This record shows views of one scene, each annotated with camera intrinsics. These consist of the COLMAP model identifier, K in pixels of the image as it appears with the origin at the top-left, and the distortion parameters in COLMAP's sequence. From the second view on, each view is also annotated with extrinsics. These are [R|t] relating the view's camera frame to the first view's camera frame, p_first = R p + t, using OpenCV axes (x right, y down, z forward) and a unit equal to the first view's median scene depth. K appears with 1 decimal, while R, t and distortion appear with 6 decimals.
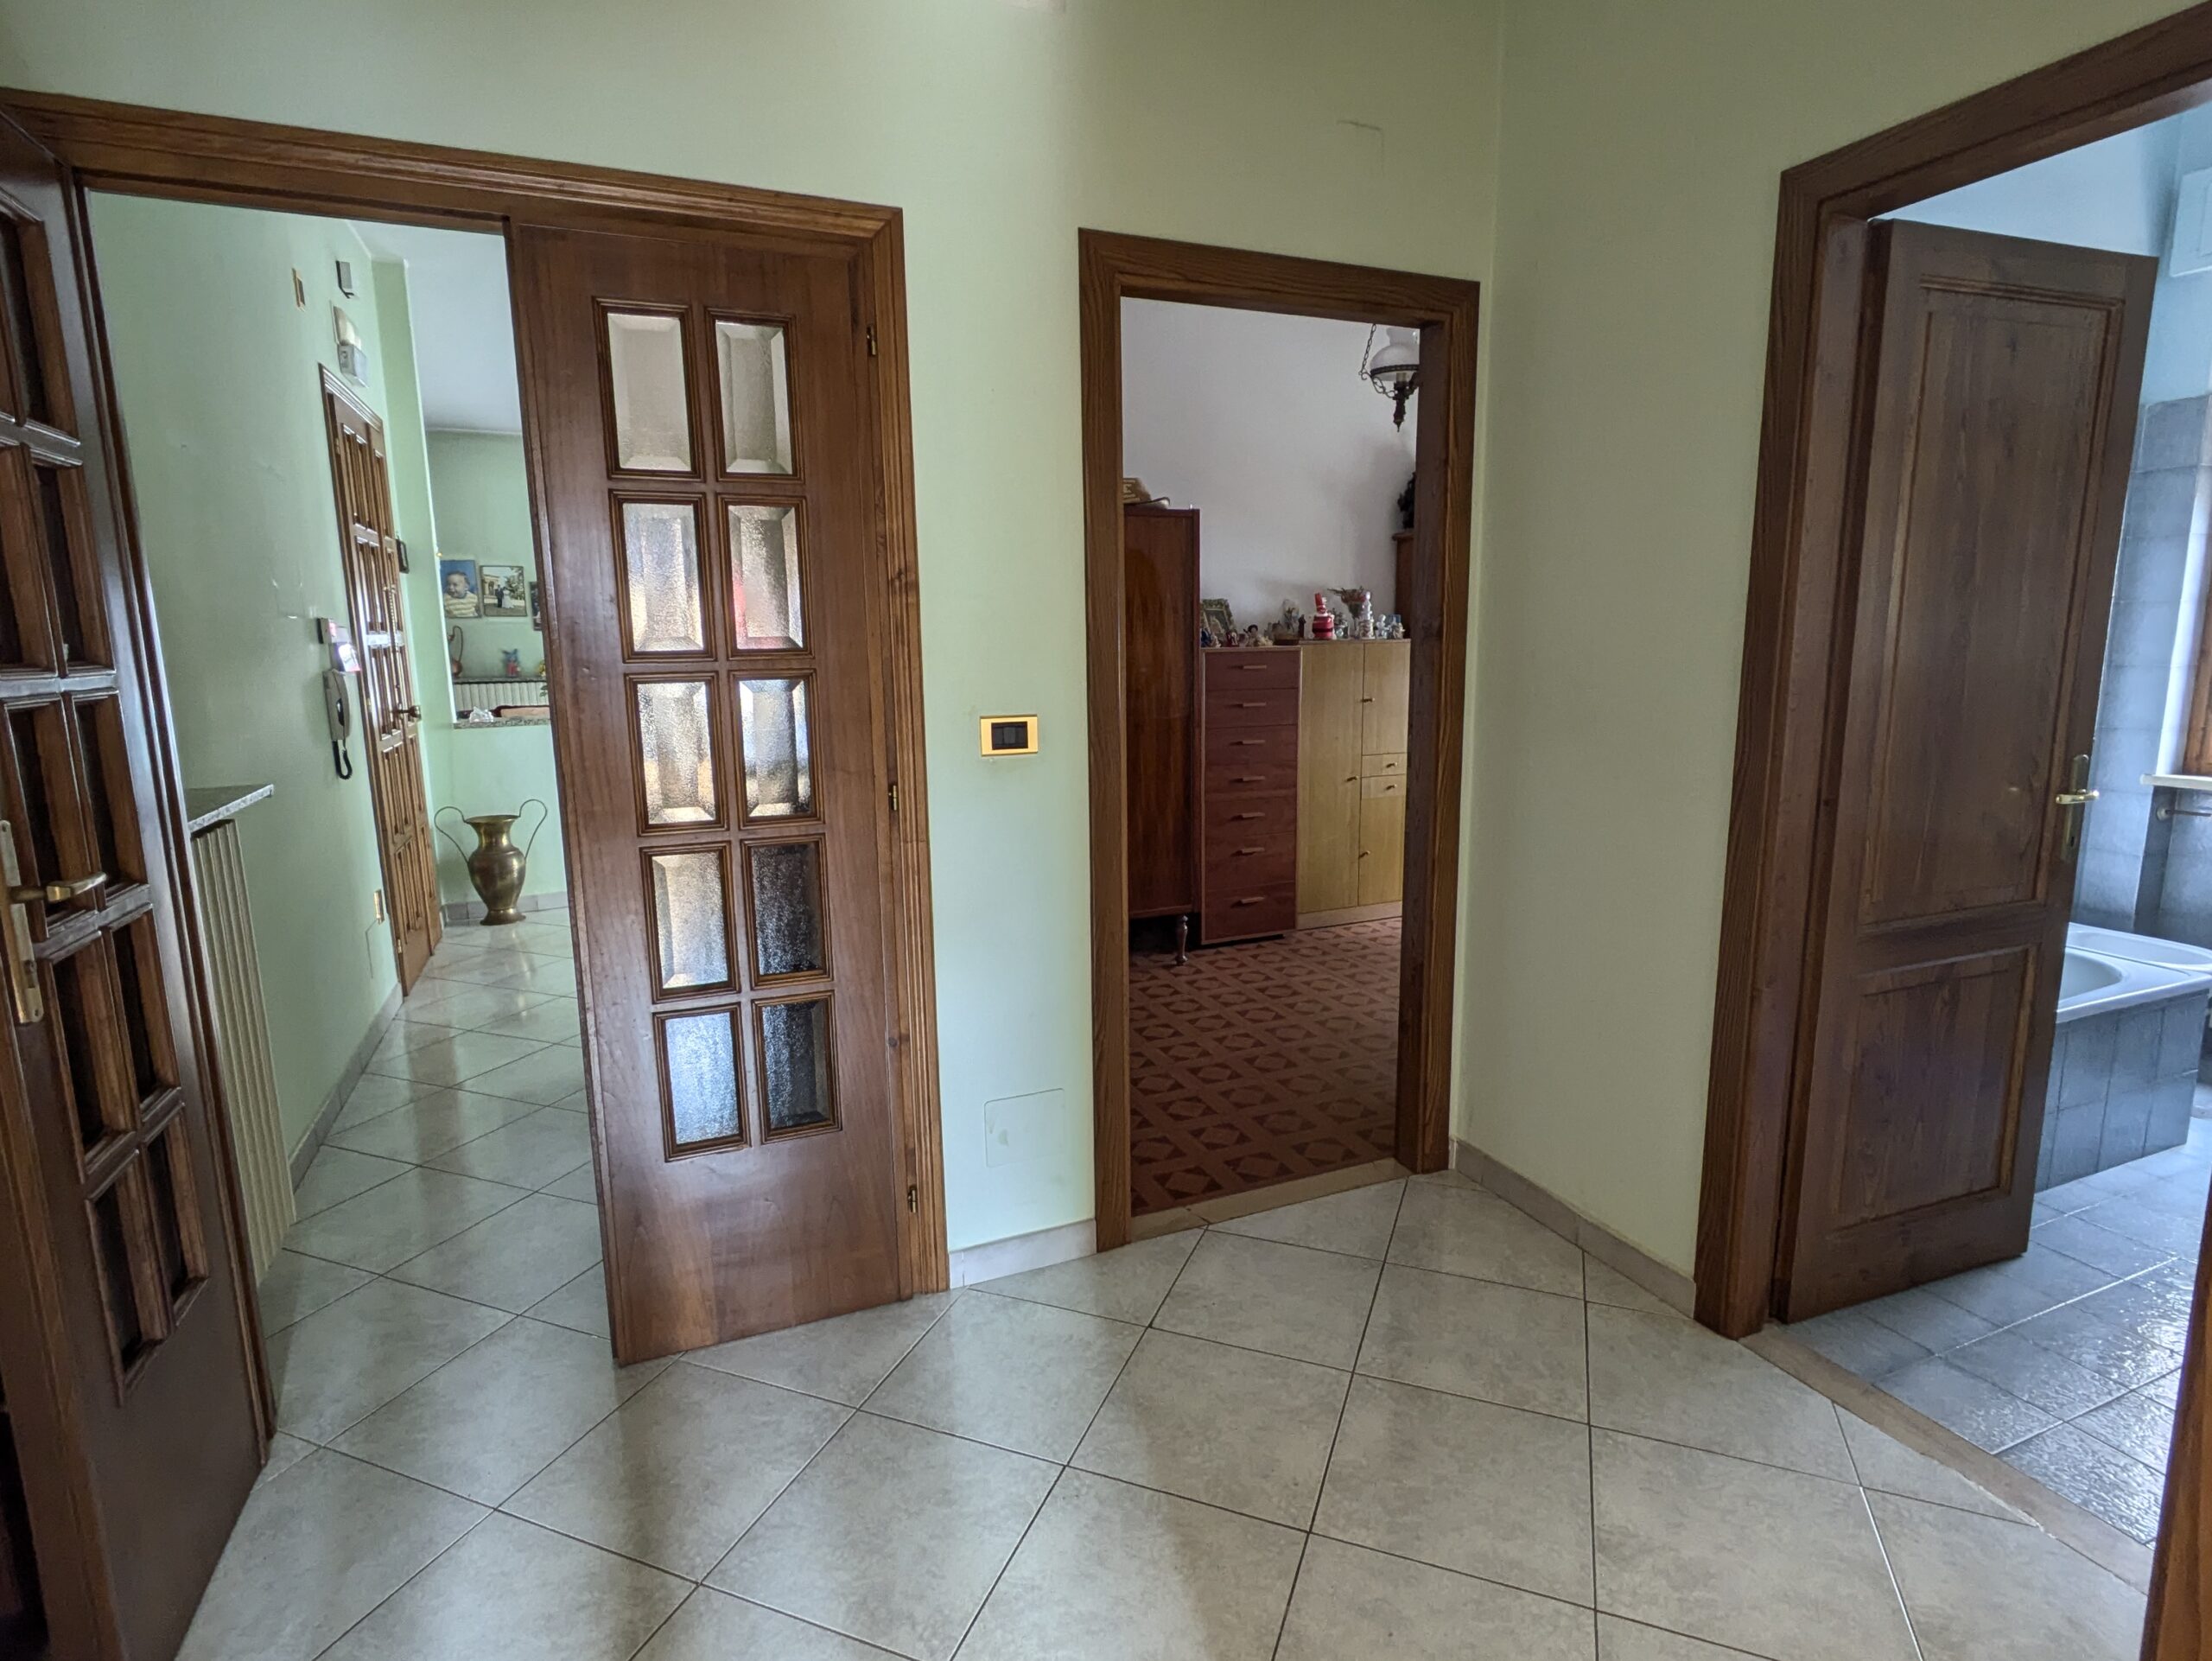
lens RADIAL K [[1141.7, 0, 1119.5], [0, 1141.7, 823.6], [0, 0, 1]] dist [-0.003089, -0.001148]
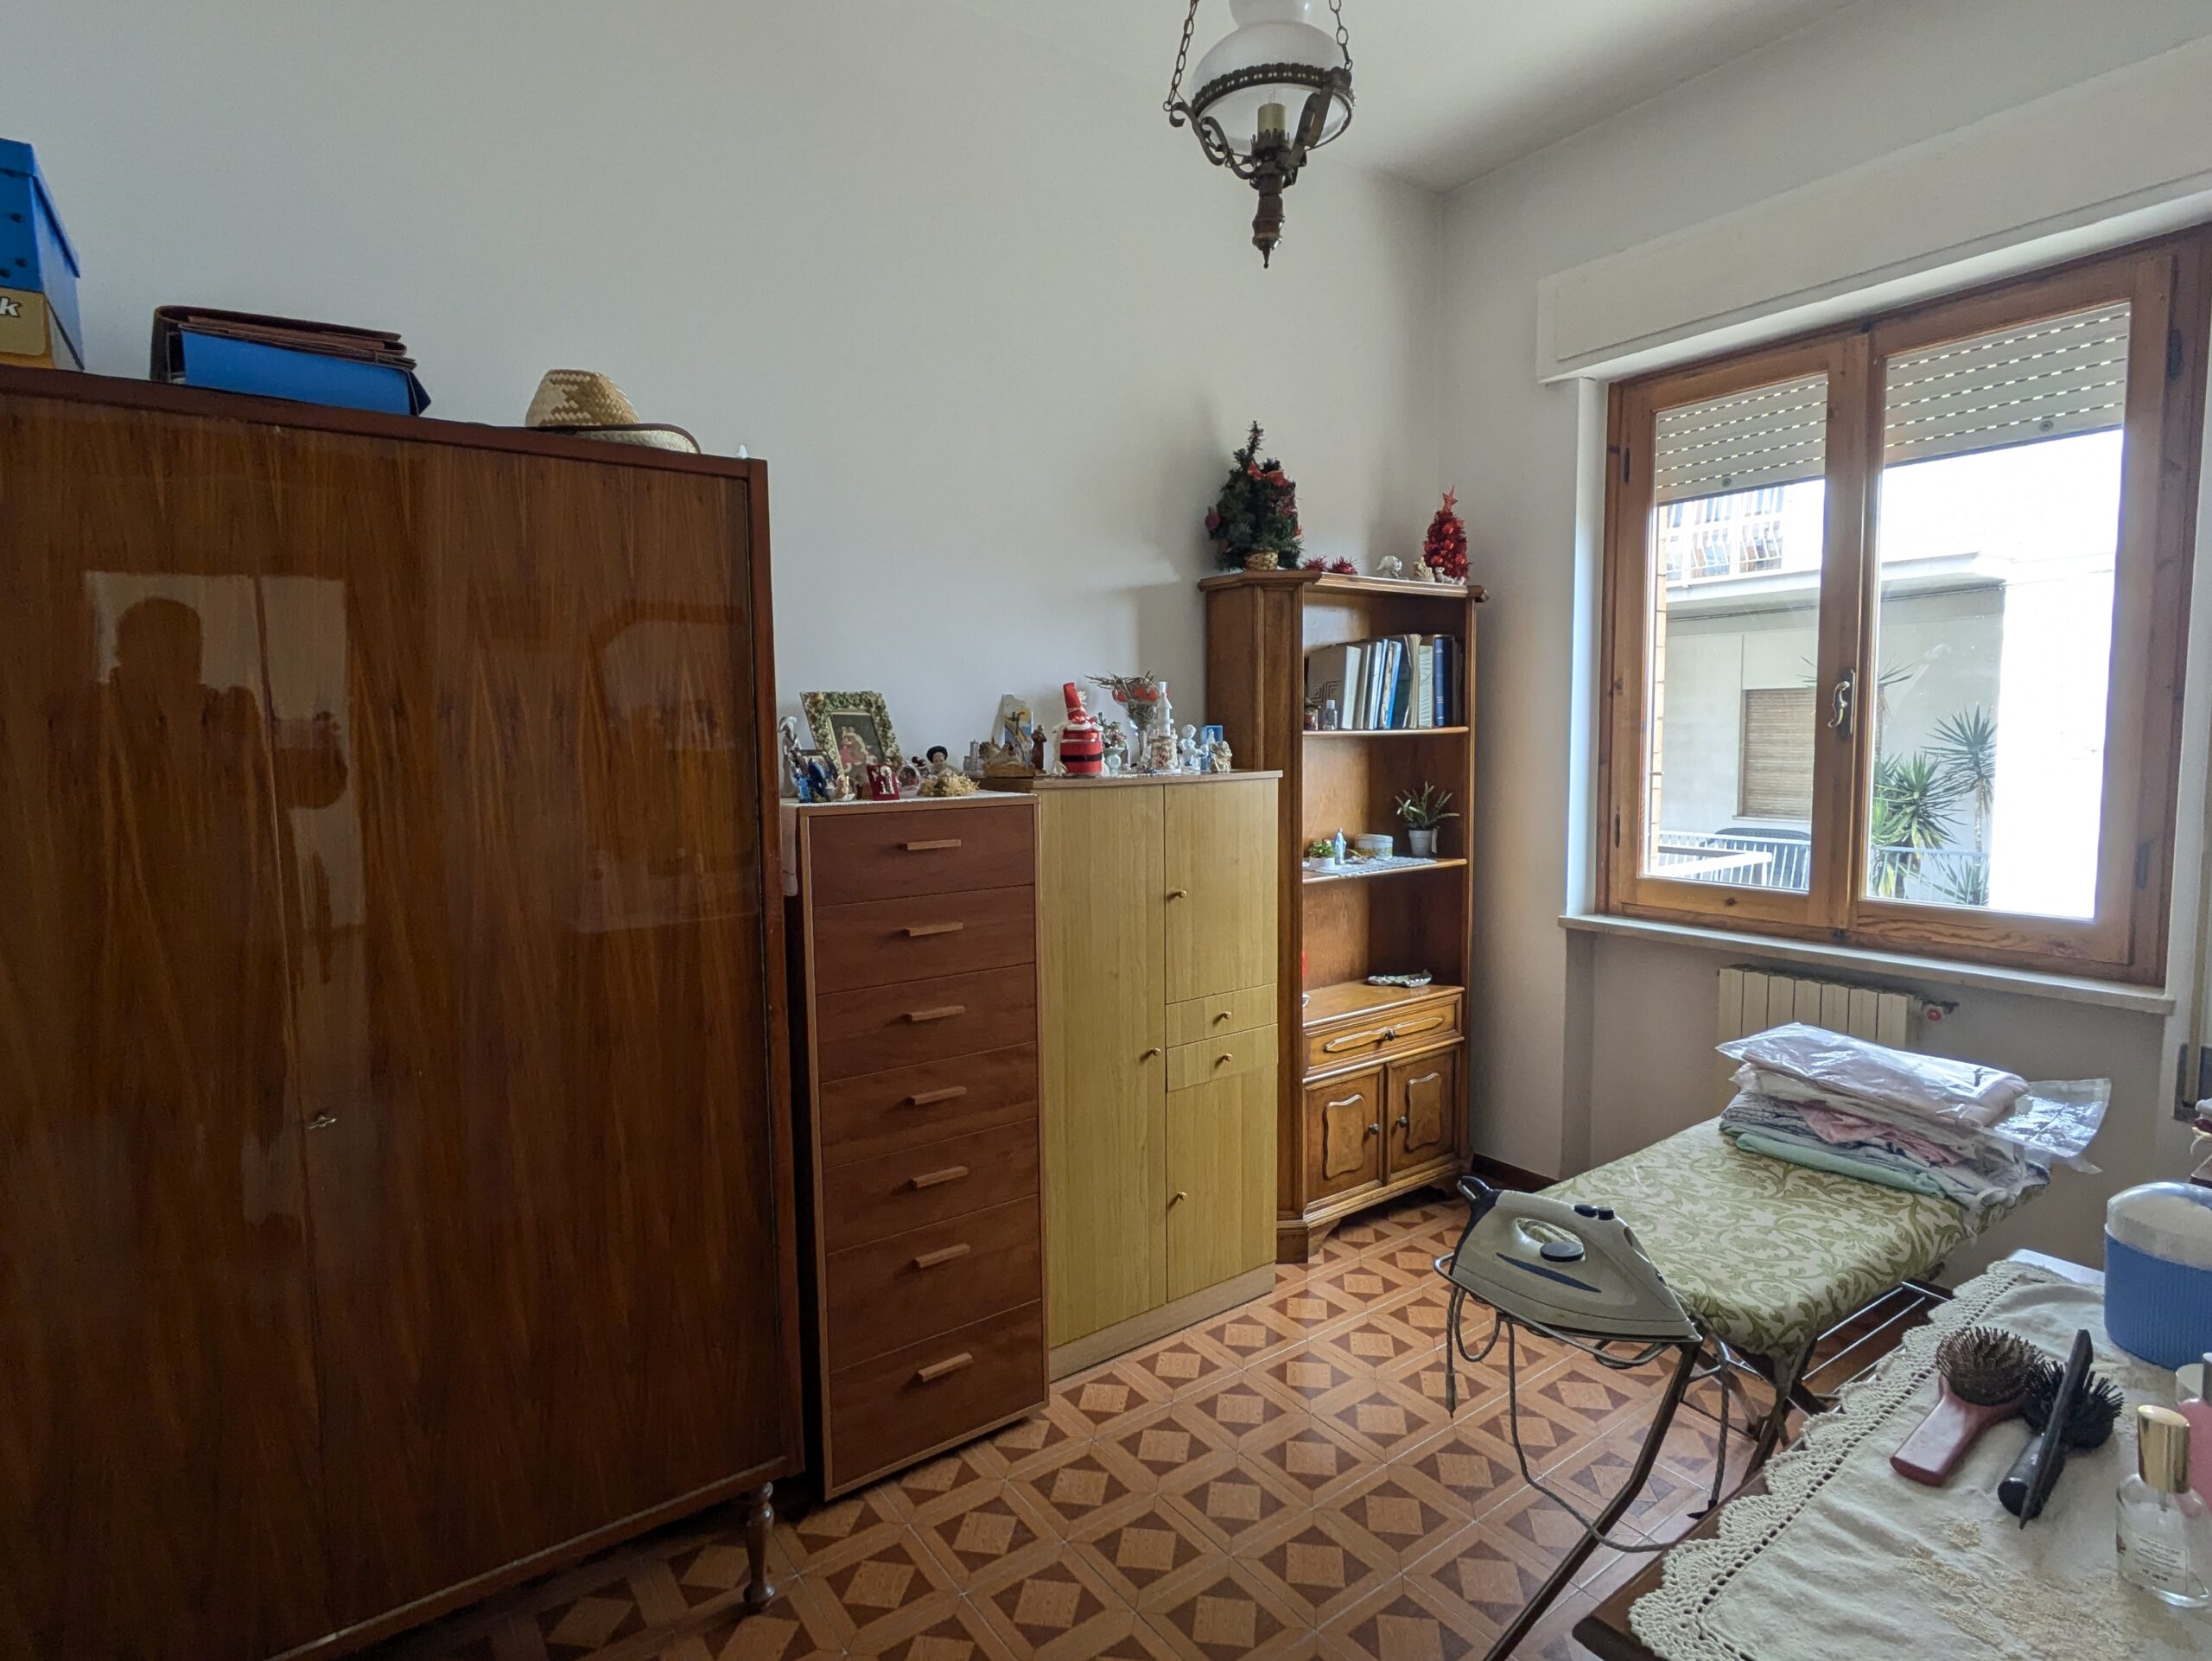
lens RADIAL K [[1141.7, 0, 1119.5], [0, 1141.7, 823.6], [0, 0, 1]] dist [-0.003089, -0.001148]
pose [[0.975586, -0.016652, 0.218987, 0.087219], [0.036322, 0.995624, -0.086107, -0.099148], [-0.216594, 0.091959, 0.971921, 0.528575]]
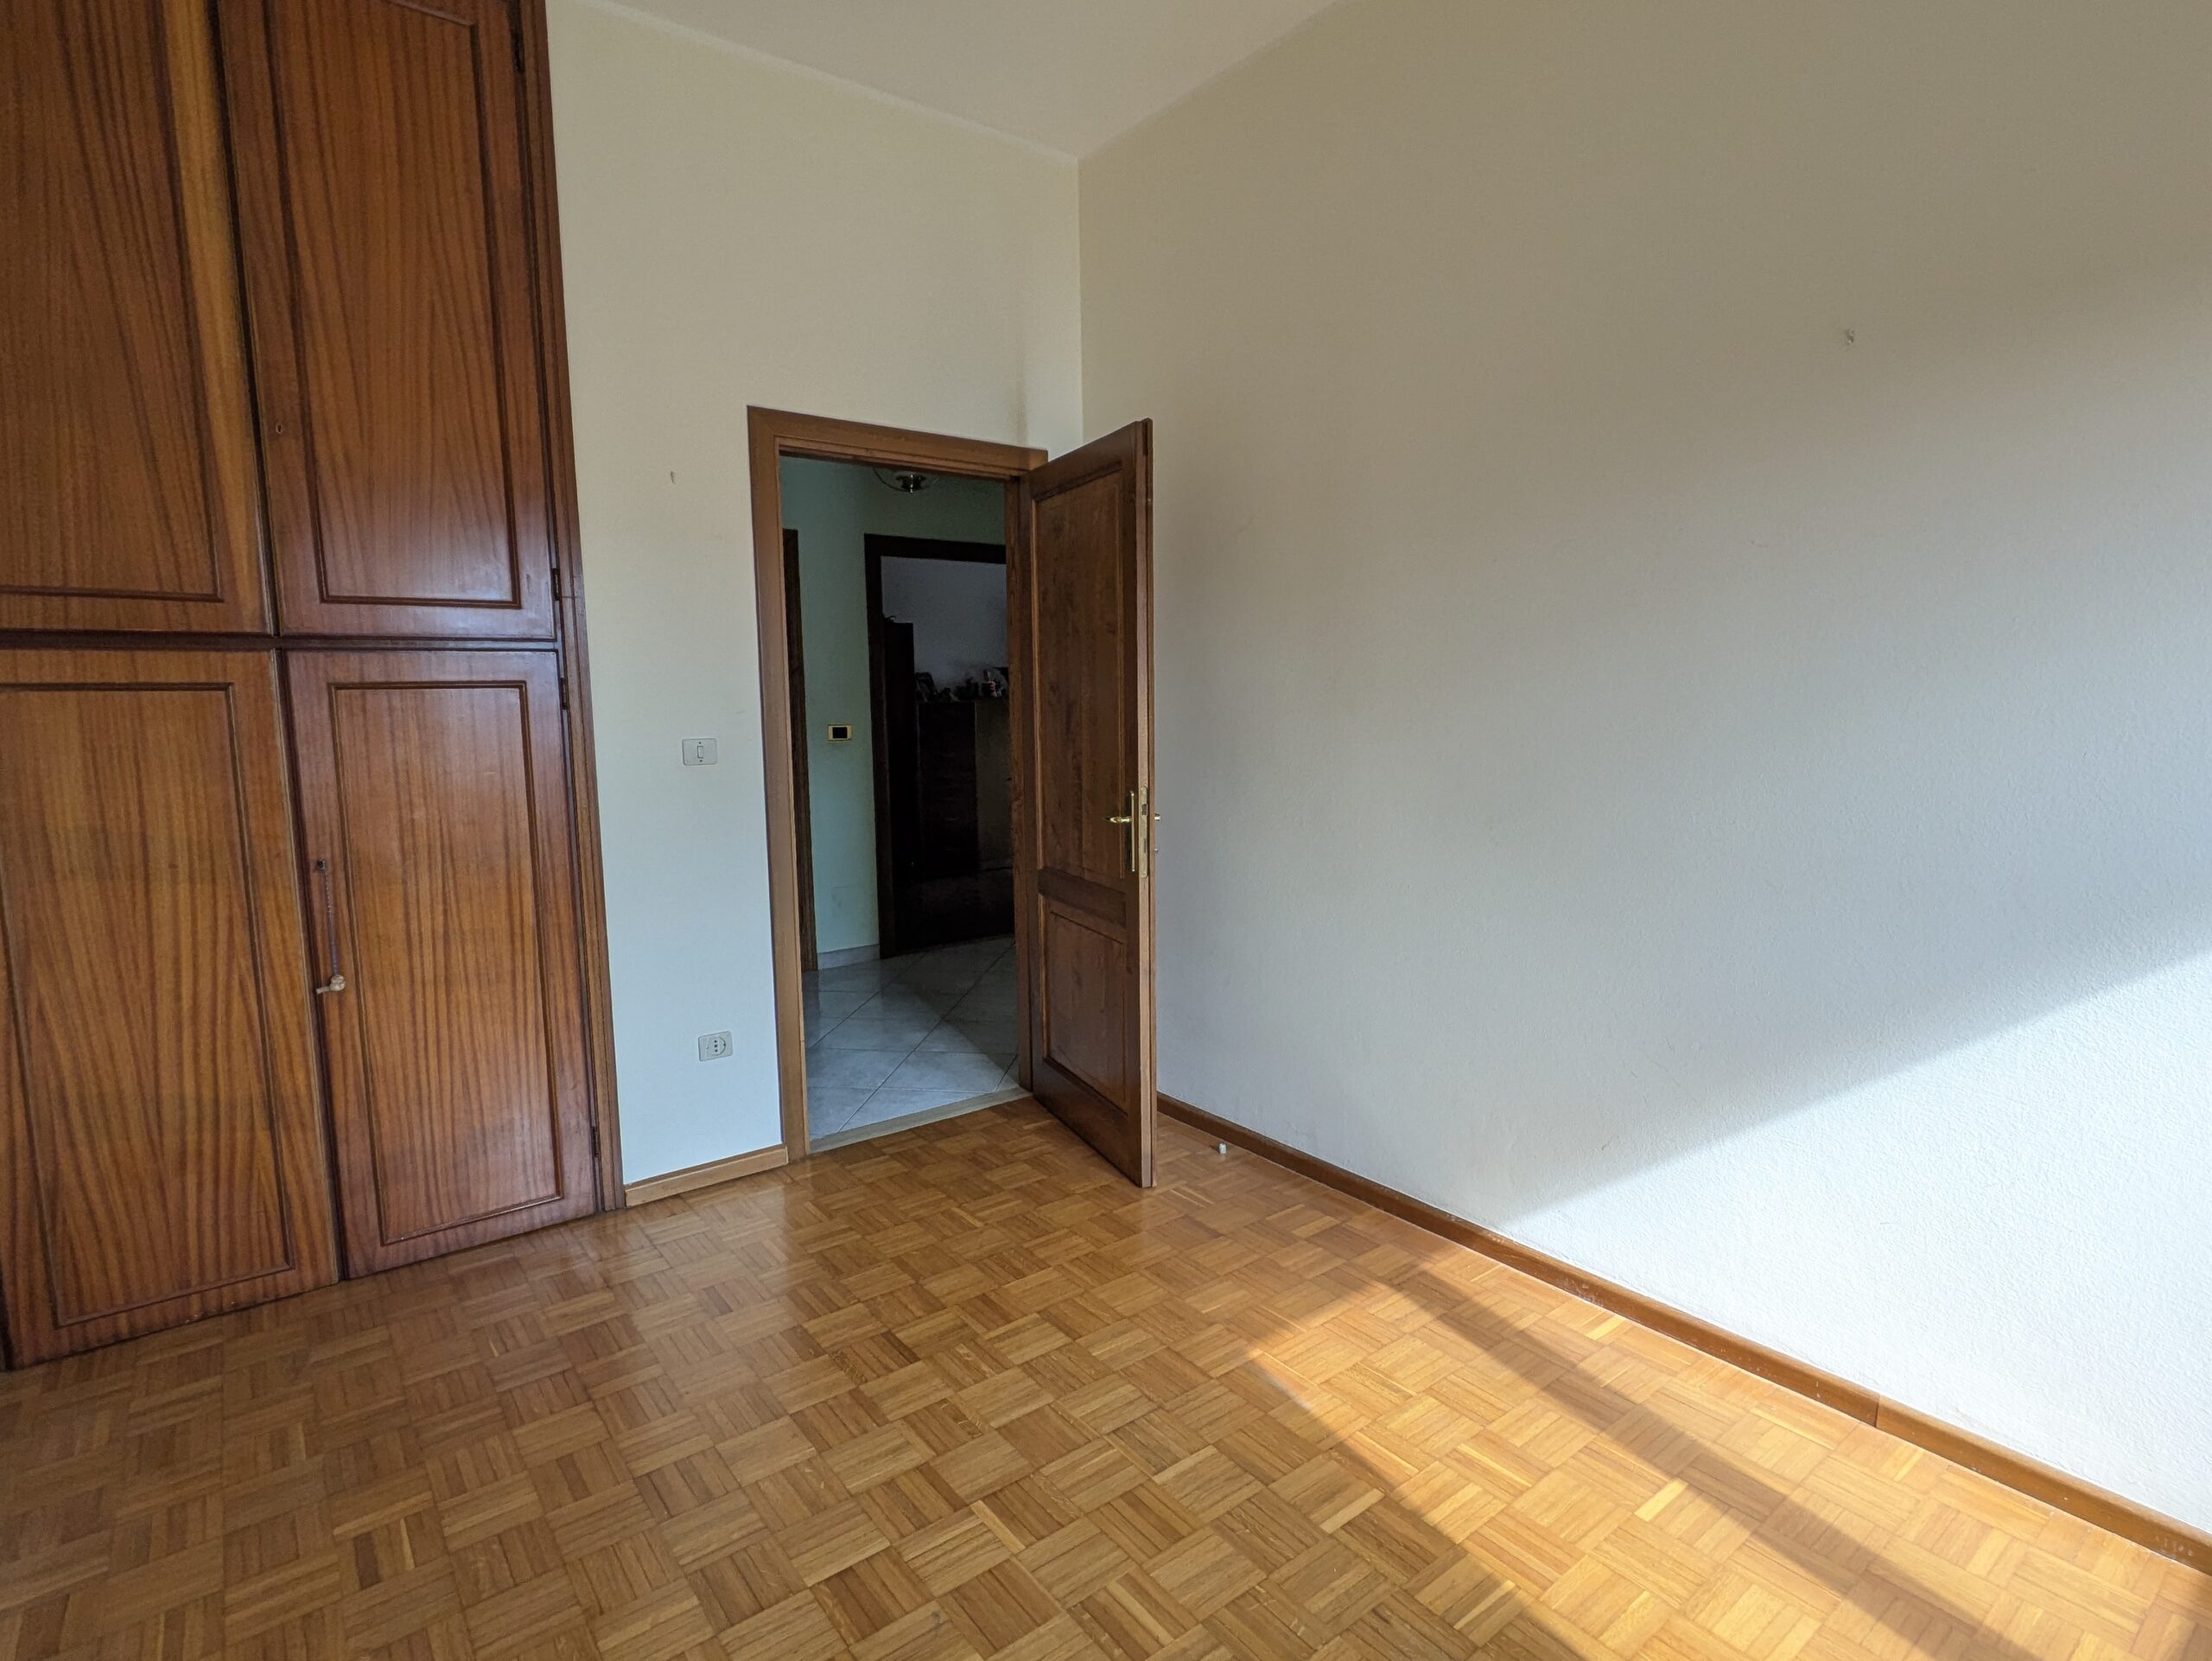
lens RADIAL K [[1141.7, 0, 1119.5], [0, 1141.7, 823.6], [0, 0, 1]] dist [-0.003089, -0.001148]
pose [[0.968978, -0.026590, 0.245712, -0.055007], [0.039729, 0.998025, -0.048669, 0.117140], [-0.243932, 0.056921, 0.968120, -0.677575]]
